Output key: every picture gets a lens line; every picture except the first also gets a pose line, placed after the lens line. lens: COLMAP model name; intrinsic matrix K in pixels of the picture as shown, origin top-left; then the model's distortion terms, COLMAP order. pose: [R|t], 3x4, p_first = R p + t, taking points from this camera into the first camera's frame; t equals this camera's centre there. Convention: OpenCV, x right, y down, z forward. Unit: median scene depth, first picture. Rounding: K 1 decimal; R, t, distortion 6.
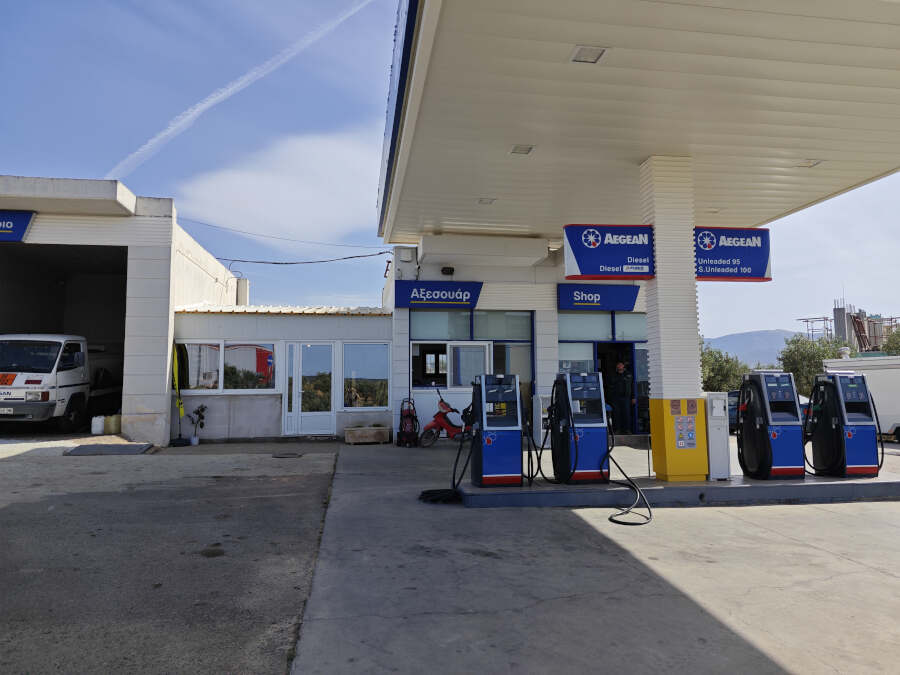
lens RADIAL K [[592.1, 0, 452.3], [0, 592.1, 330.9], [0, 0, 1]] dist [0.027708, -0.002389]
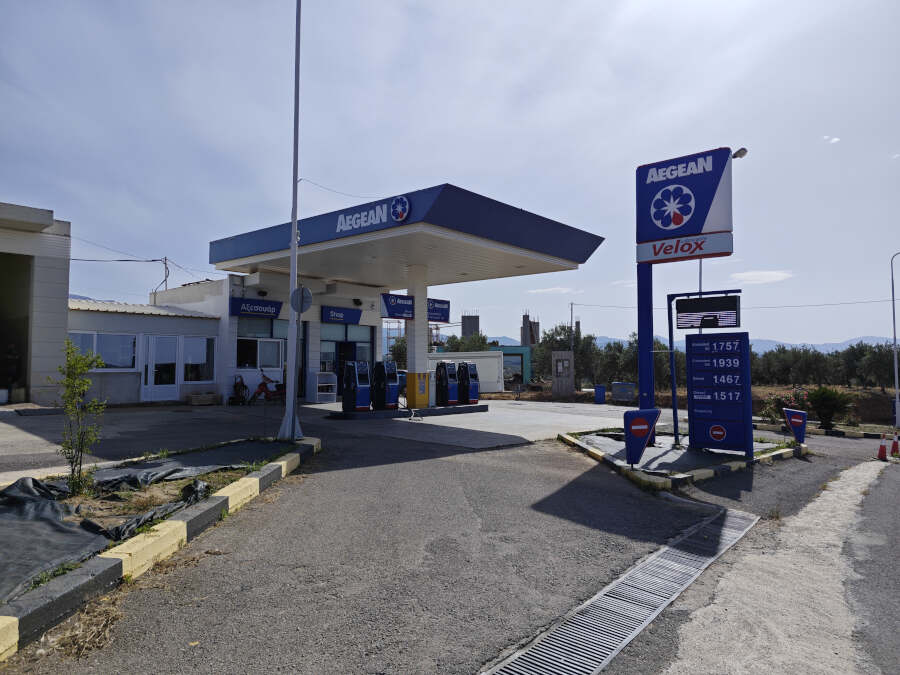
lens RADIAL K [[592.1, 0, 451.7], [0, 592.1, 336.2], [0, 0, 1]] dist [0.027708, -0.002389]
pose [[0.763211, 0.039774, 0.644925, -0.629111], [-0.063921, 0.997855, 0.014104, -0.042403], [-0.642980, -0.051989, 0.764116, -0.517333]]
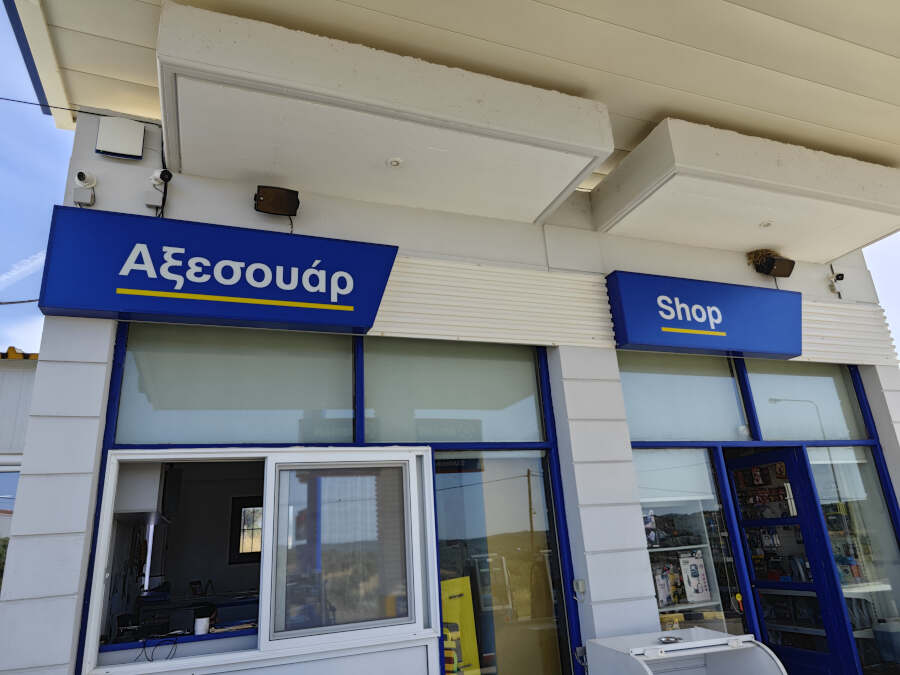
lens RADIAL K [[592.1, 0, 435.8], [0, 592.1, 322.6], [0, 0, 1]] dist [0.027708, -0.002389]
pose [[0.982327, 0.017430, 0.186362, 0.015632], [0.026562, 0.972597, -0.230975, 0.026224], [-0.185281, 0.231843, 0.954945, 0.720778]]
